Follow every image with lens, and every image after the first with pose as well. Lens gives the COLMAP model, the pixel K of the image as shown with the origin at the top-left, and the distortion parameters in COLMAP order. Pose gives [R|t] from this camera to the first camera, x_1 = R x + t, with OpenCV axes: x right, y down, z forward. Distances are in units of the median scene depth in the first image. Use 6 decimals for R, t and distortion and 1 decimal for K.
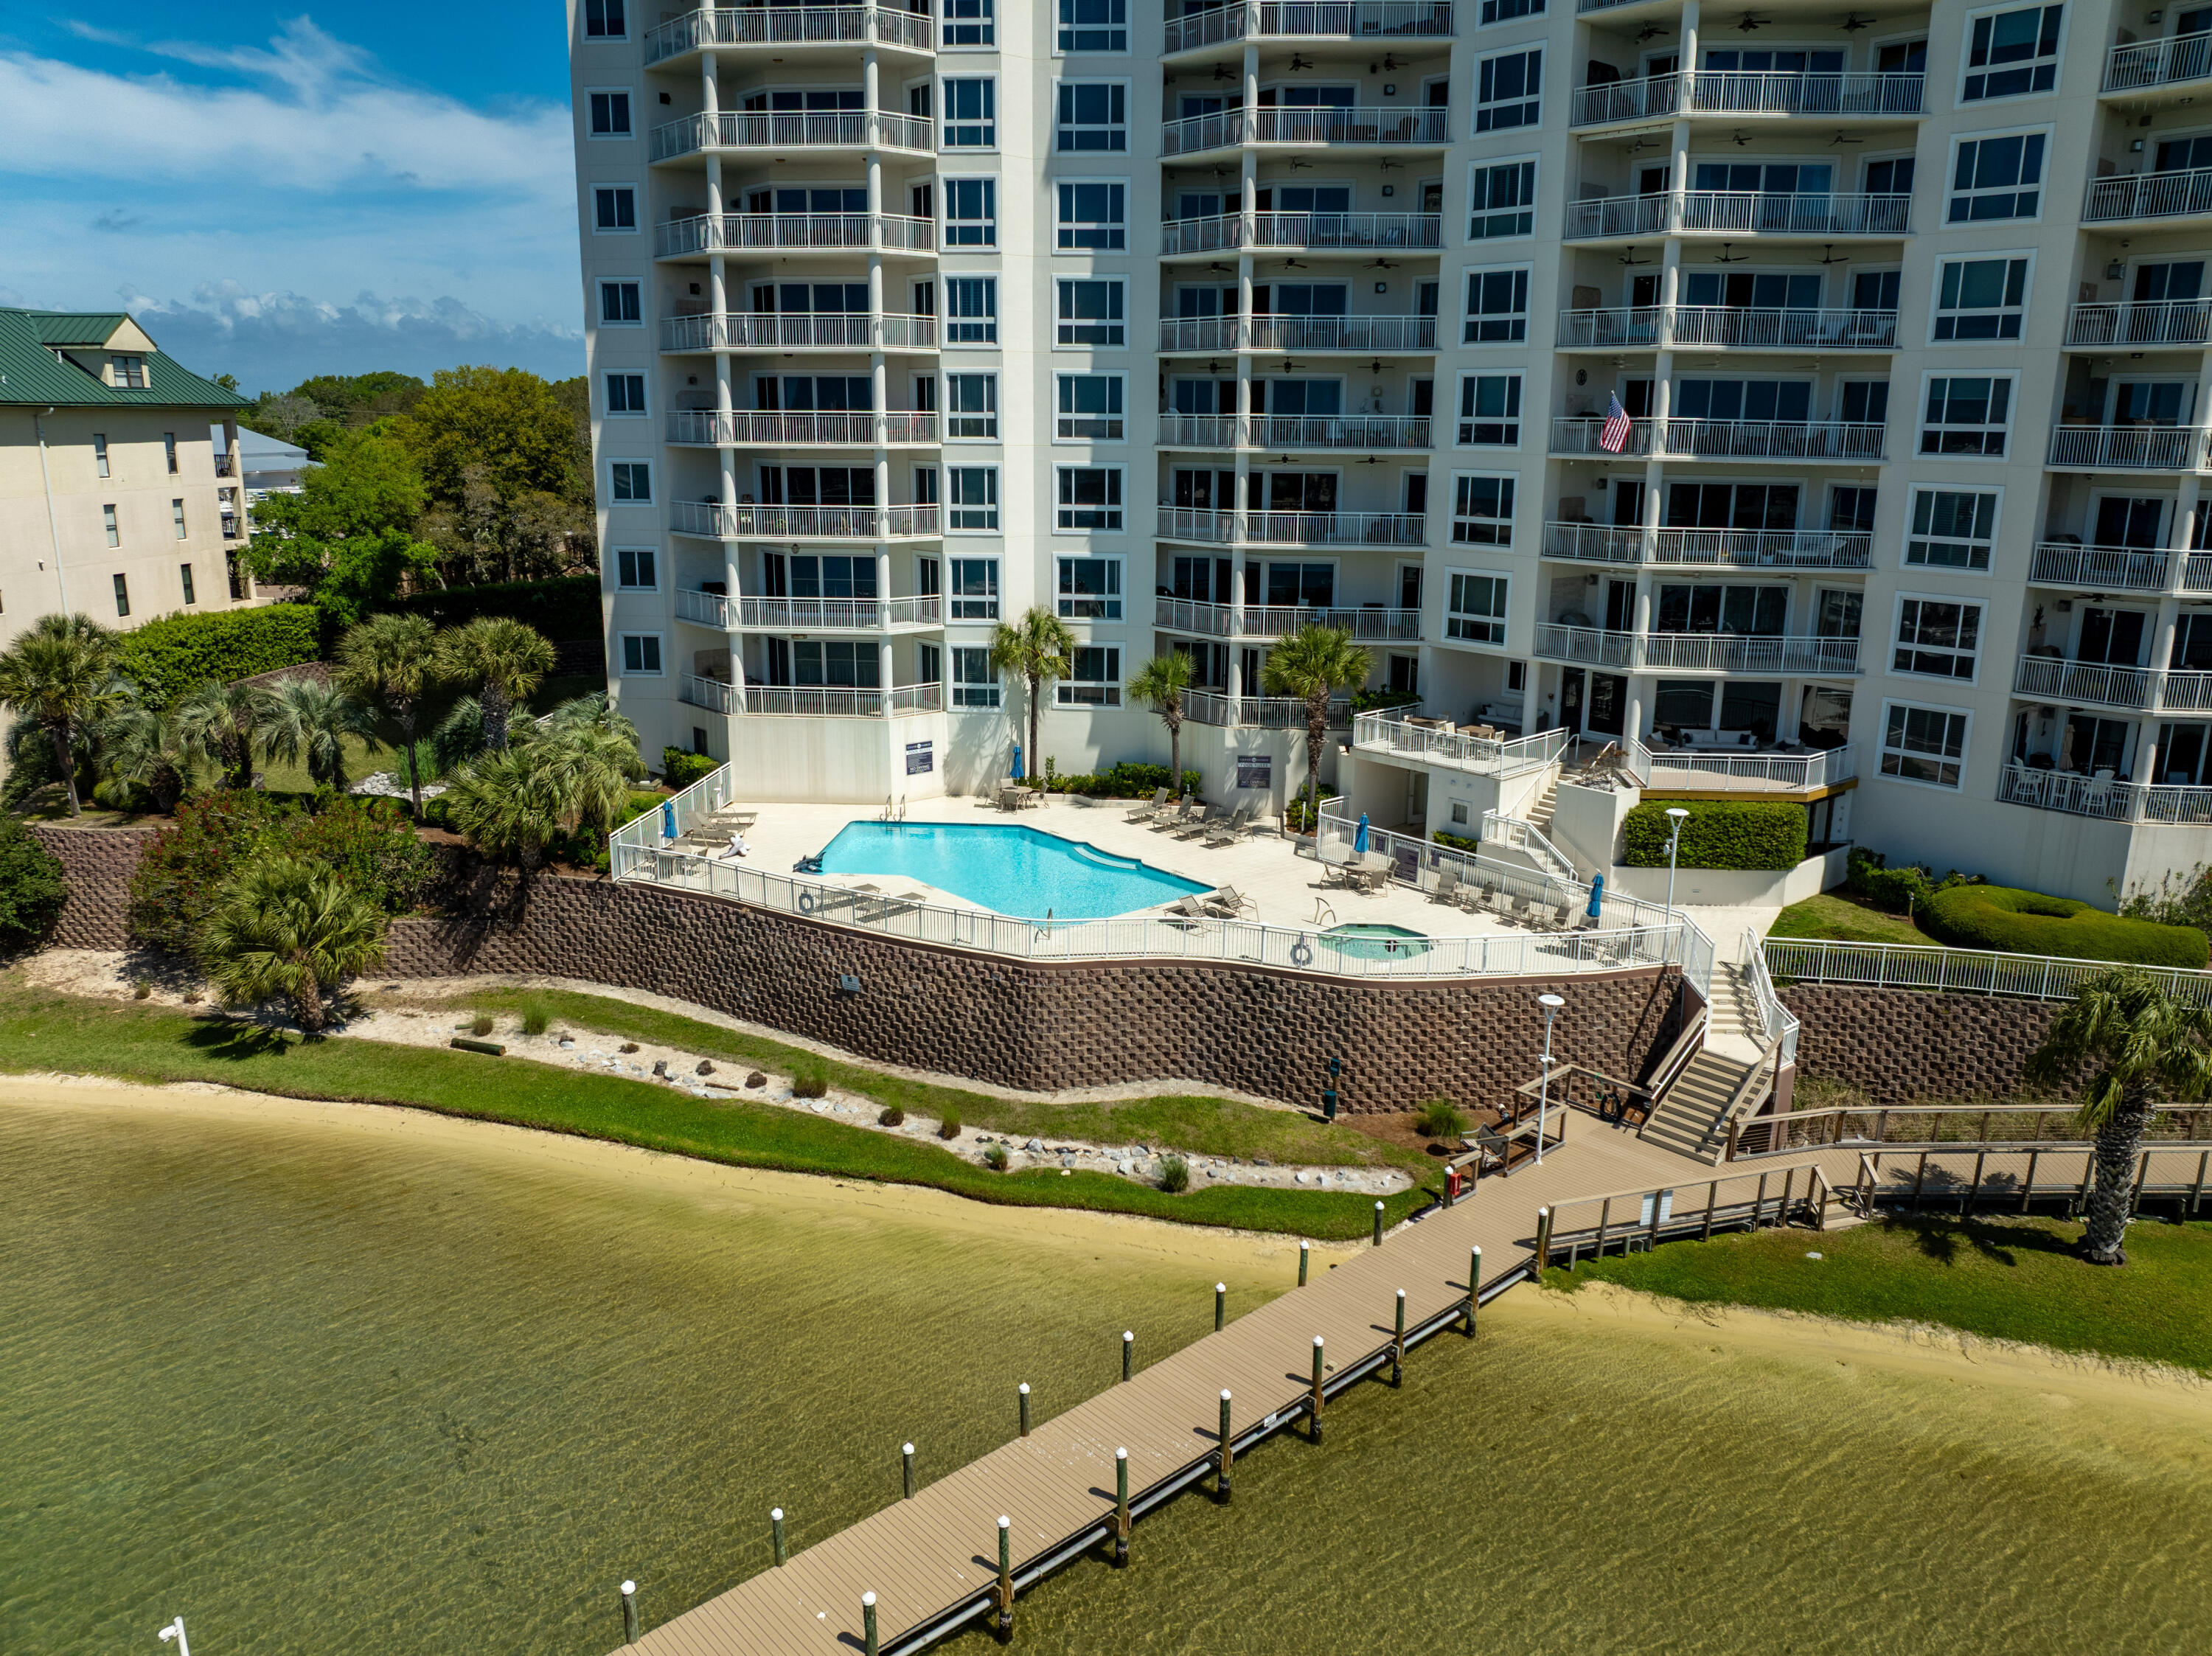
lens RADIAL K [[1557.3, 0, 1132.8], [0, 1557.3, 833.8], [0, 0, 1]] dist [-0.020034, -0.030003]
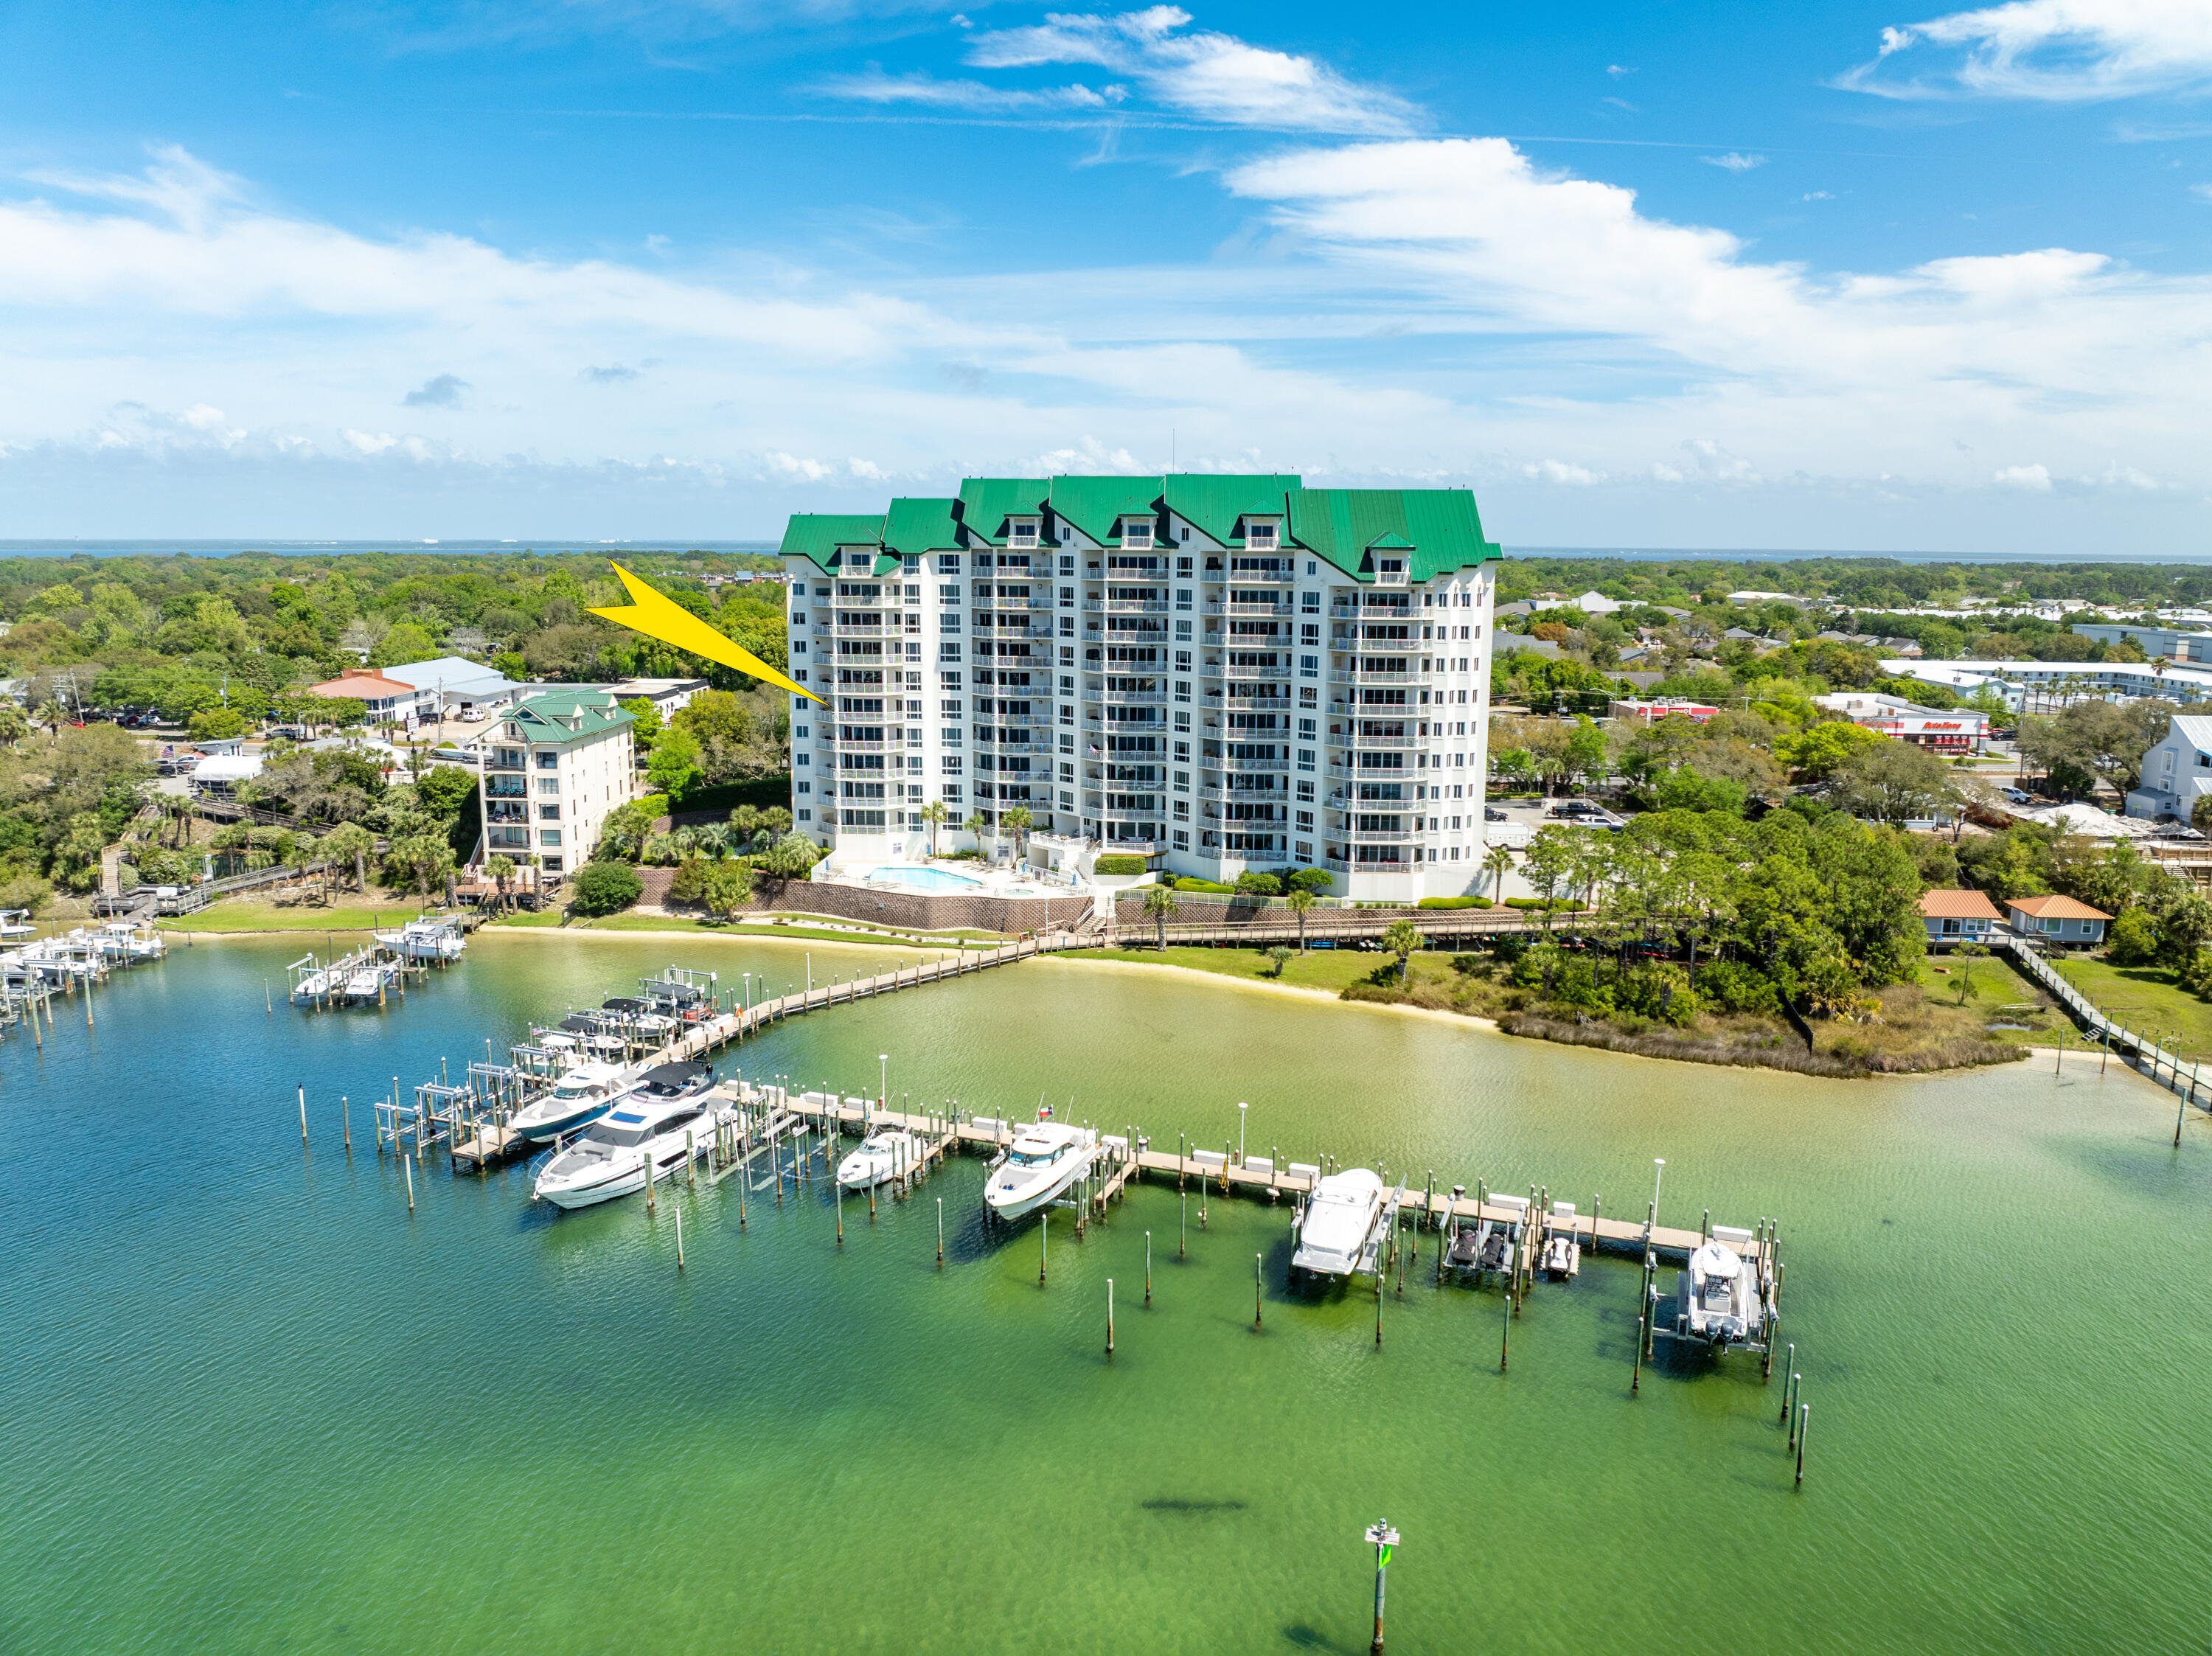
lens RADIAL K [[1544.1, 0, 1123.9], [0, 1544.1, 870.0], [0, 0, 1]] dist [-0.000197, -0.060894]
pose [[0.999617, -0.007501, 0.026636, 0.273911], [0.008899, 0.998568, -0.052759, 0.190341], [-0.026202, 0.052976, 0.998252, -2.460735]]
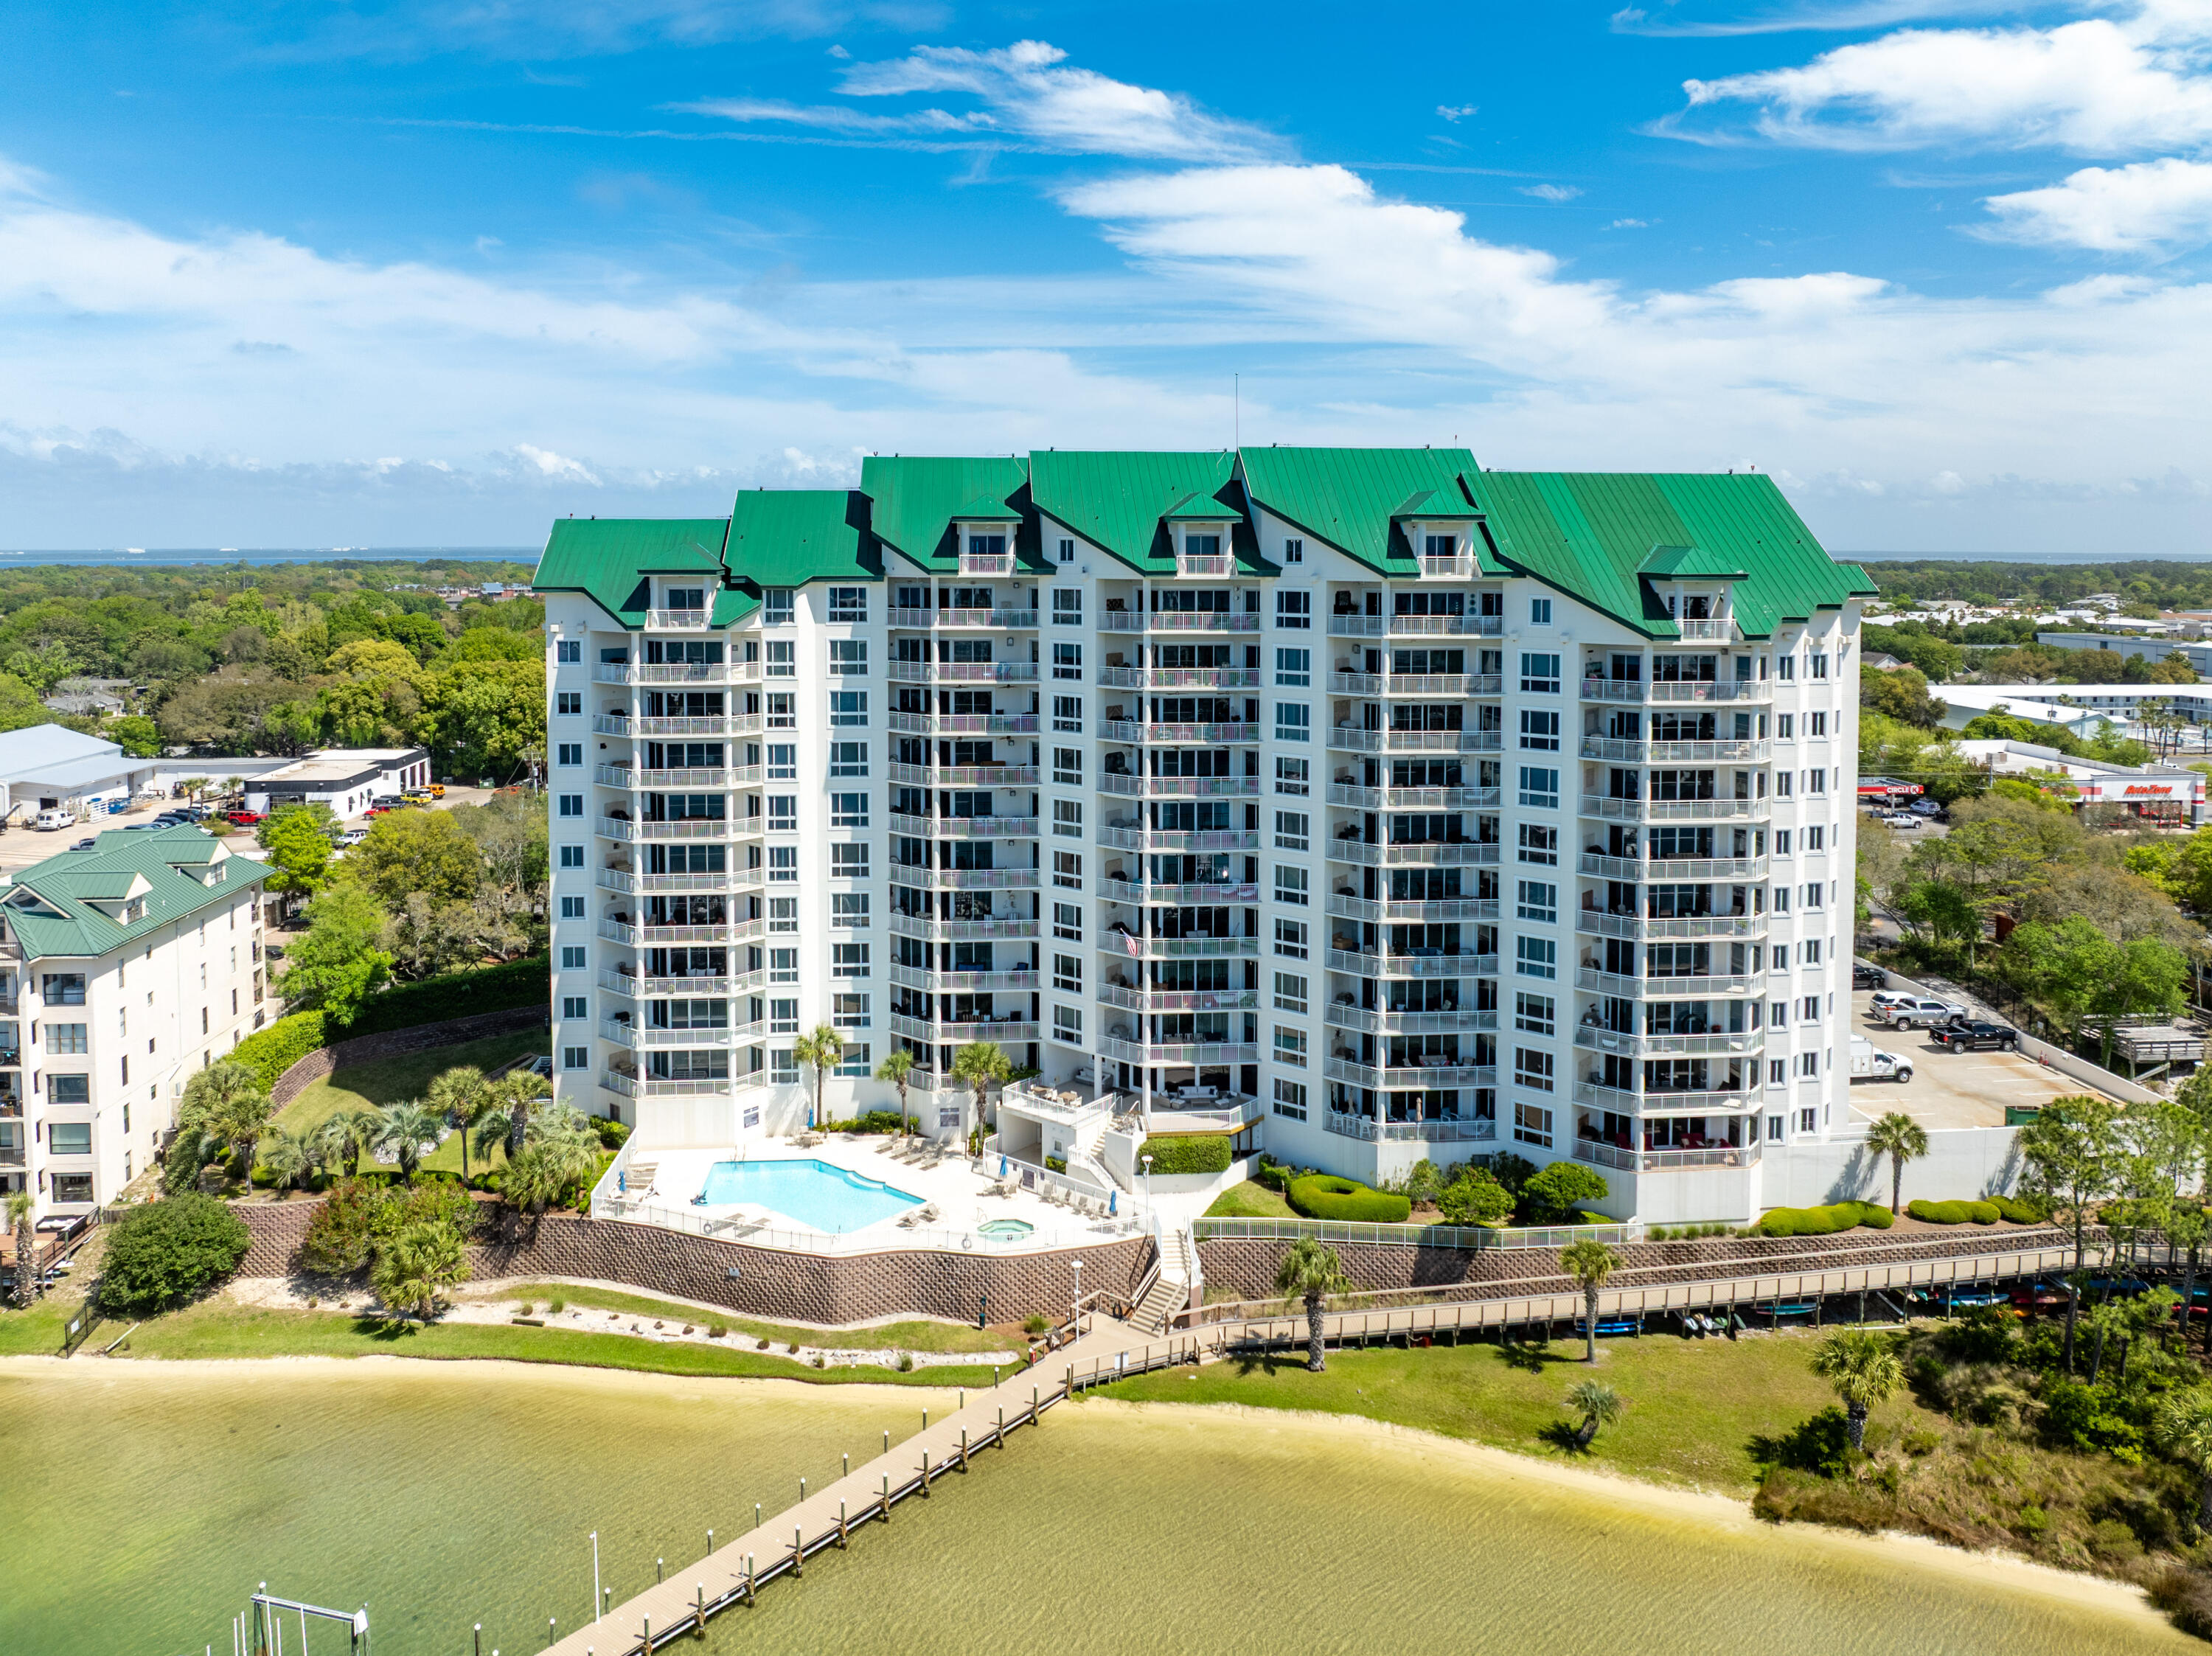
lens RADIAL K [[1630.7, 0, 1128.4], [0, 1630.7, 674.6], [0, 0, 1]] dist [-0.002196, -0.046988]
pose [[0.987044, -0.019824, 0.159220, -0.006135], [0.048644, 0.982607, -0.179213, -0.217808], [-0.152898, 0.184636, 0.970841, -1.028622]]
